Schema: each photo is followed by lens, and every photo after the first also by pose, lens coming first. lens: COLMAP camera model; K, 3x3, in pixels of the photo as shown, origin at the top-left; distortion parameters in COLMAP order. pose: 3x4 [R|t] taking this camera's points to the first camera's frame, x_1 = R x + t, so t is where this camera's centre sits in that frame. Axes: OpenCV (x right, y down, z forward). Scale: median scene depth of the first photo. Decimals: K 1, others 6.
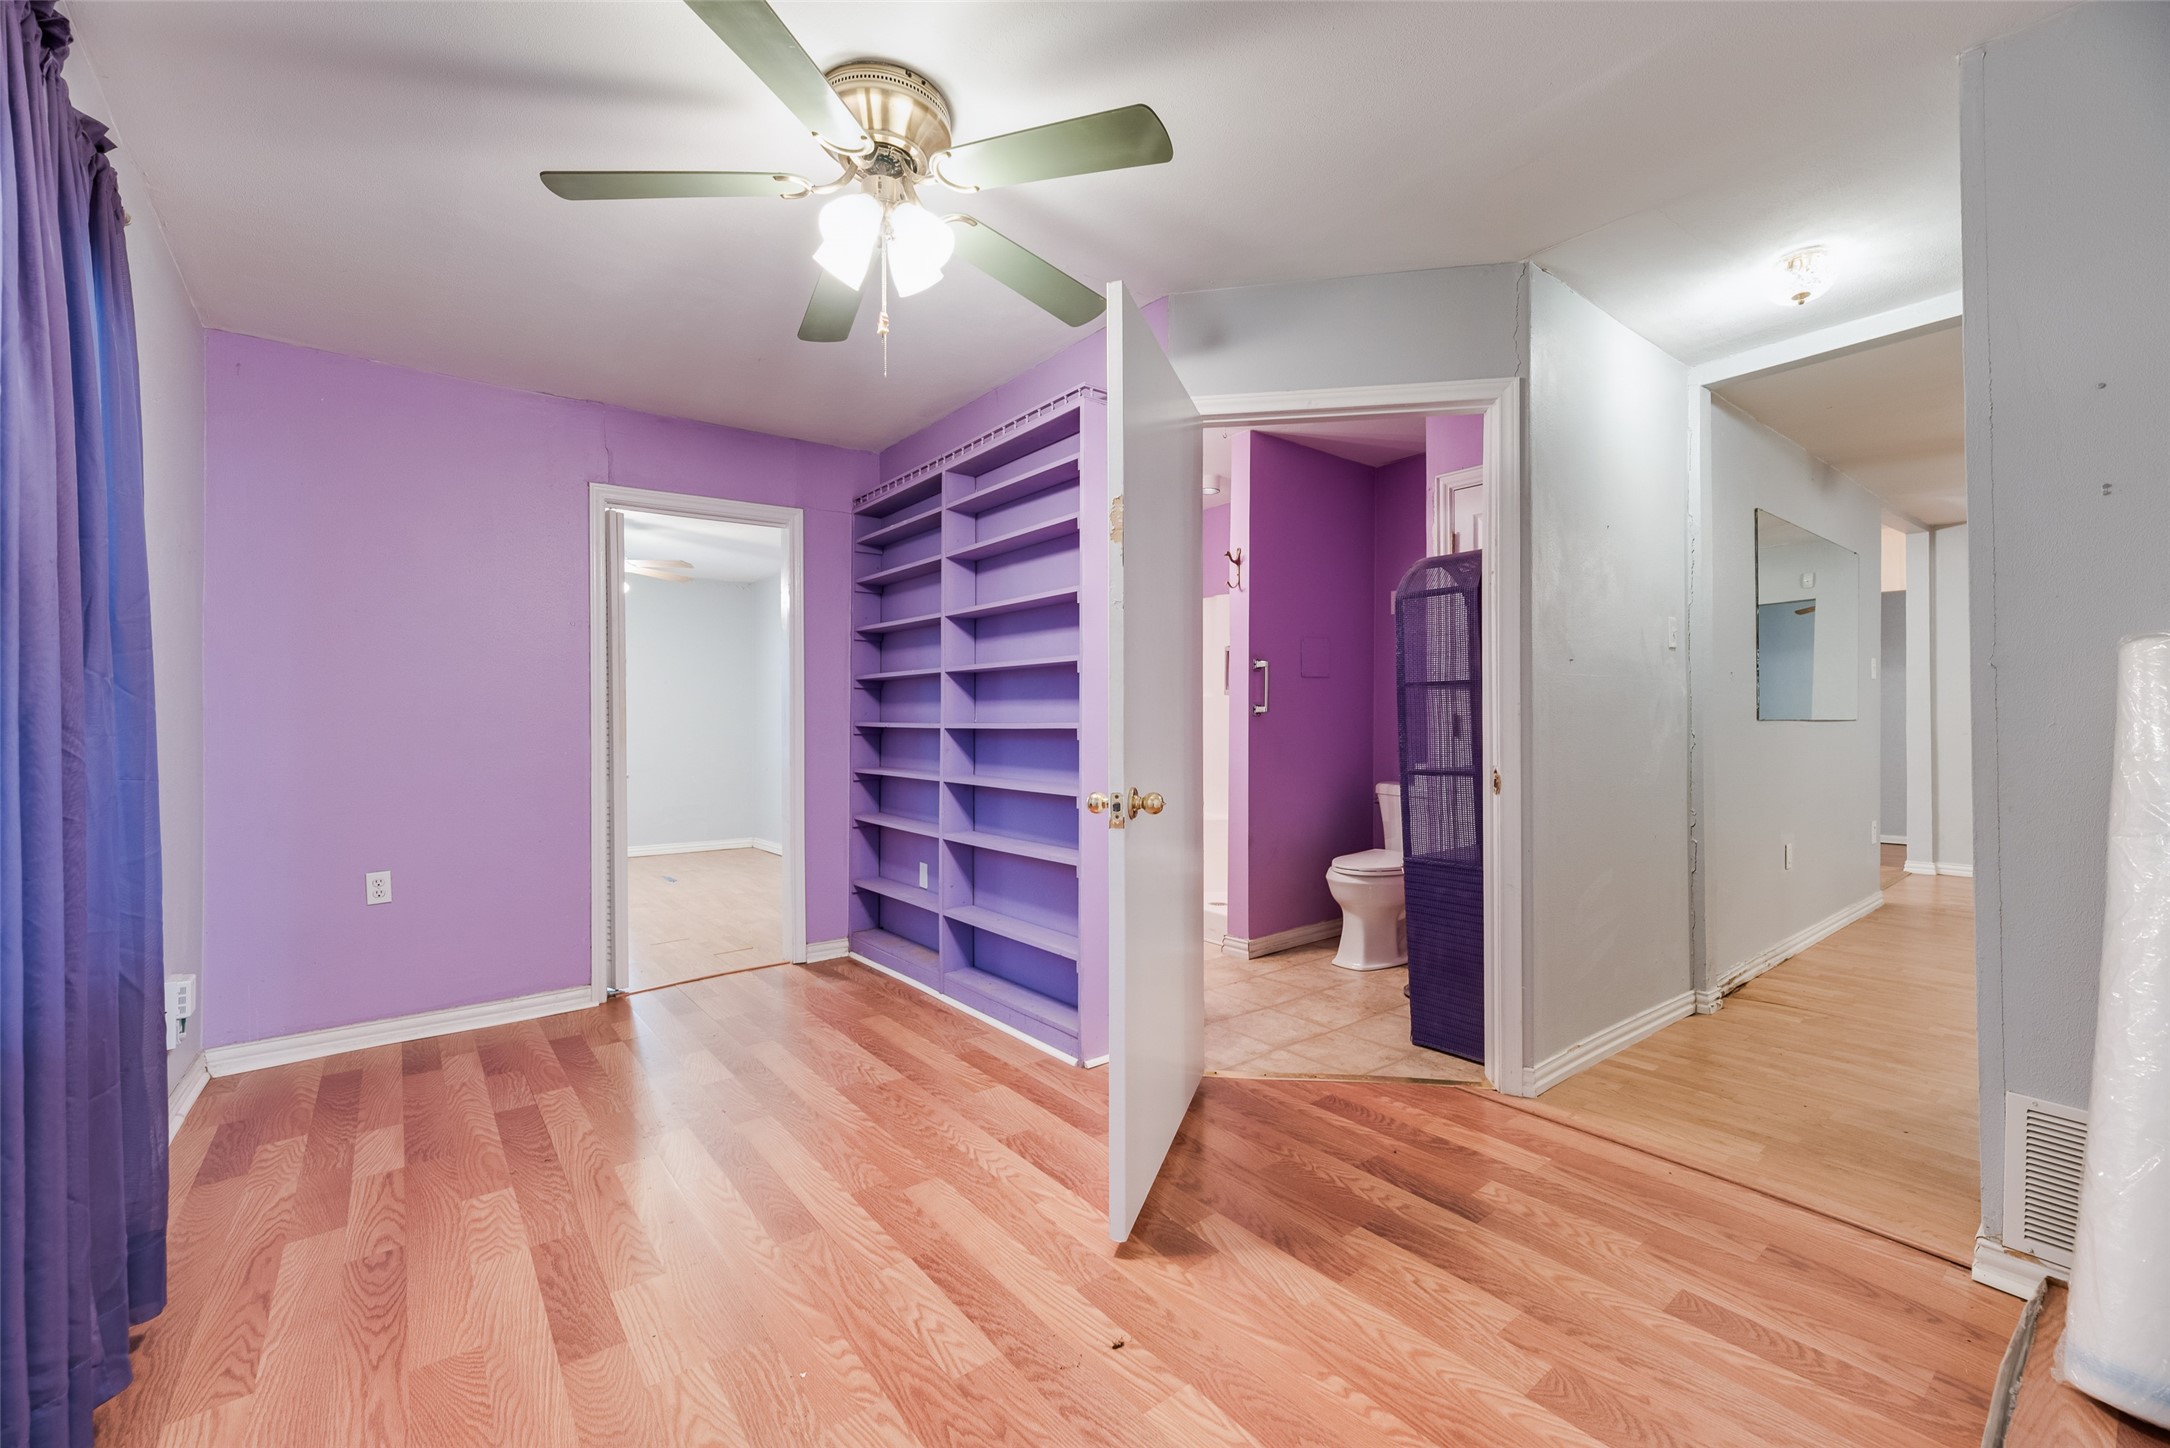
lens RADIAL K [[887.6, 0, 1089.4], [0, 887.6, 718.7], [0, 0, 1]] dist [0.000541, -0.000107]
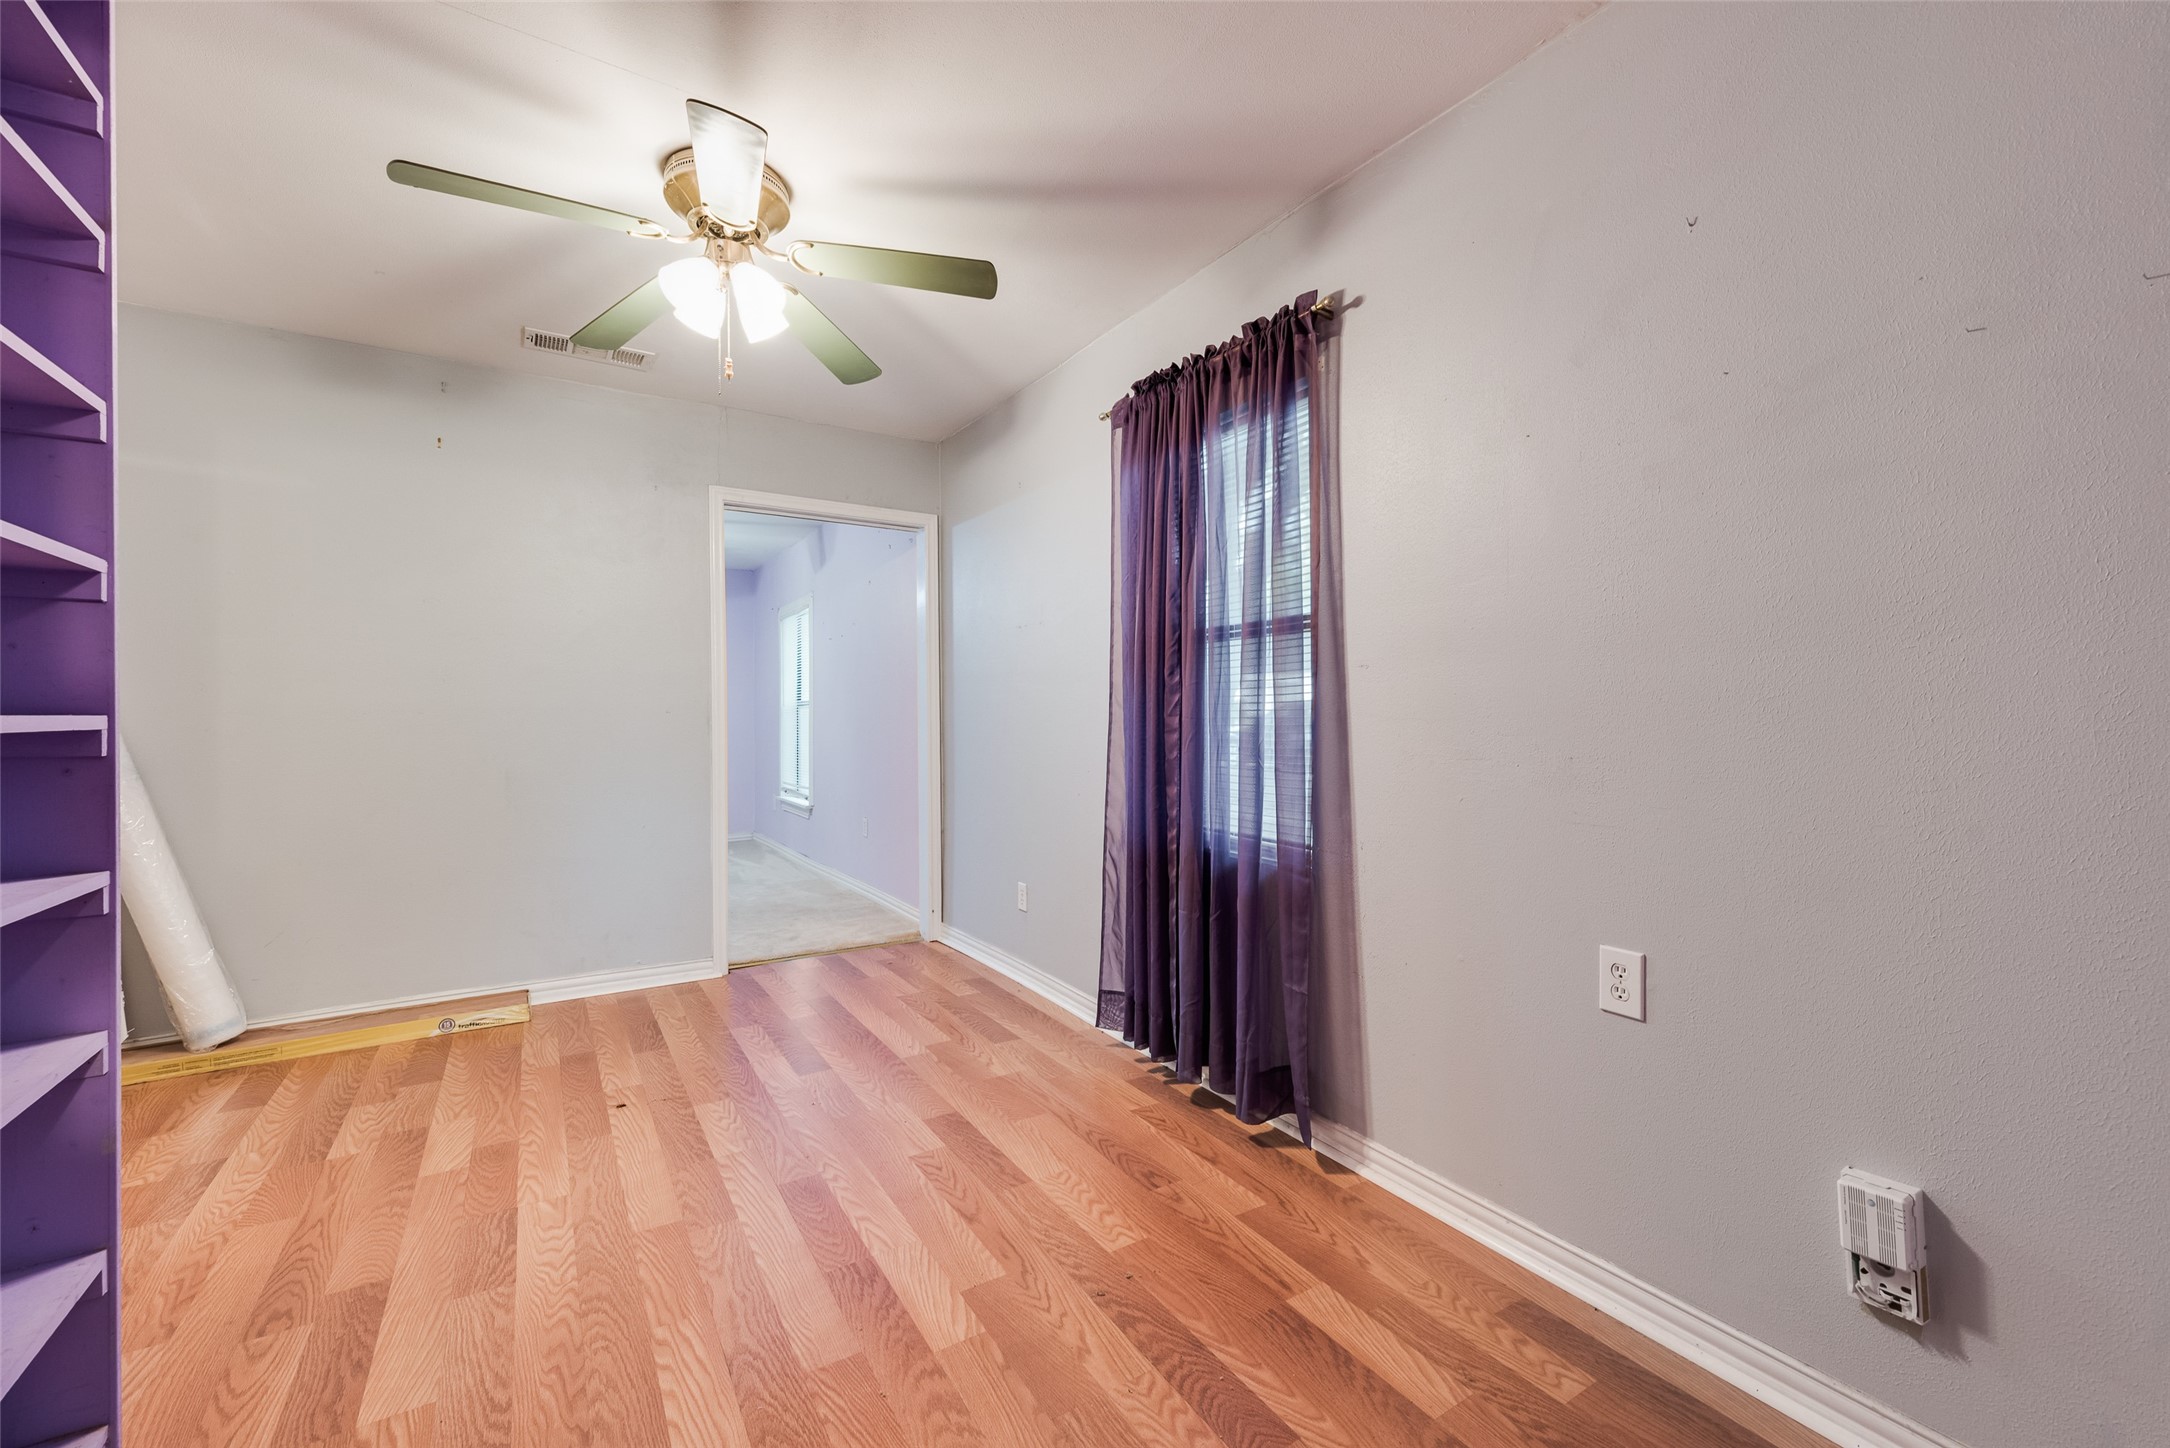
lens RADIAL K [[887.6, 0, 1089.4], [0, 887.6, 718.7], [0, 0, 1]] dist [0.000541, -0.000107]
pose [[-0.994523, 0.007310, 0.104259, -0.810151], [0.007048, 0.999971, -0.002876, 0.016792], [-0.104277, -0.002126, -0.994546, 2.075374]]
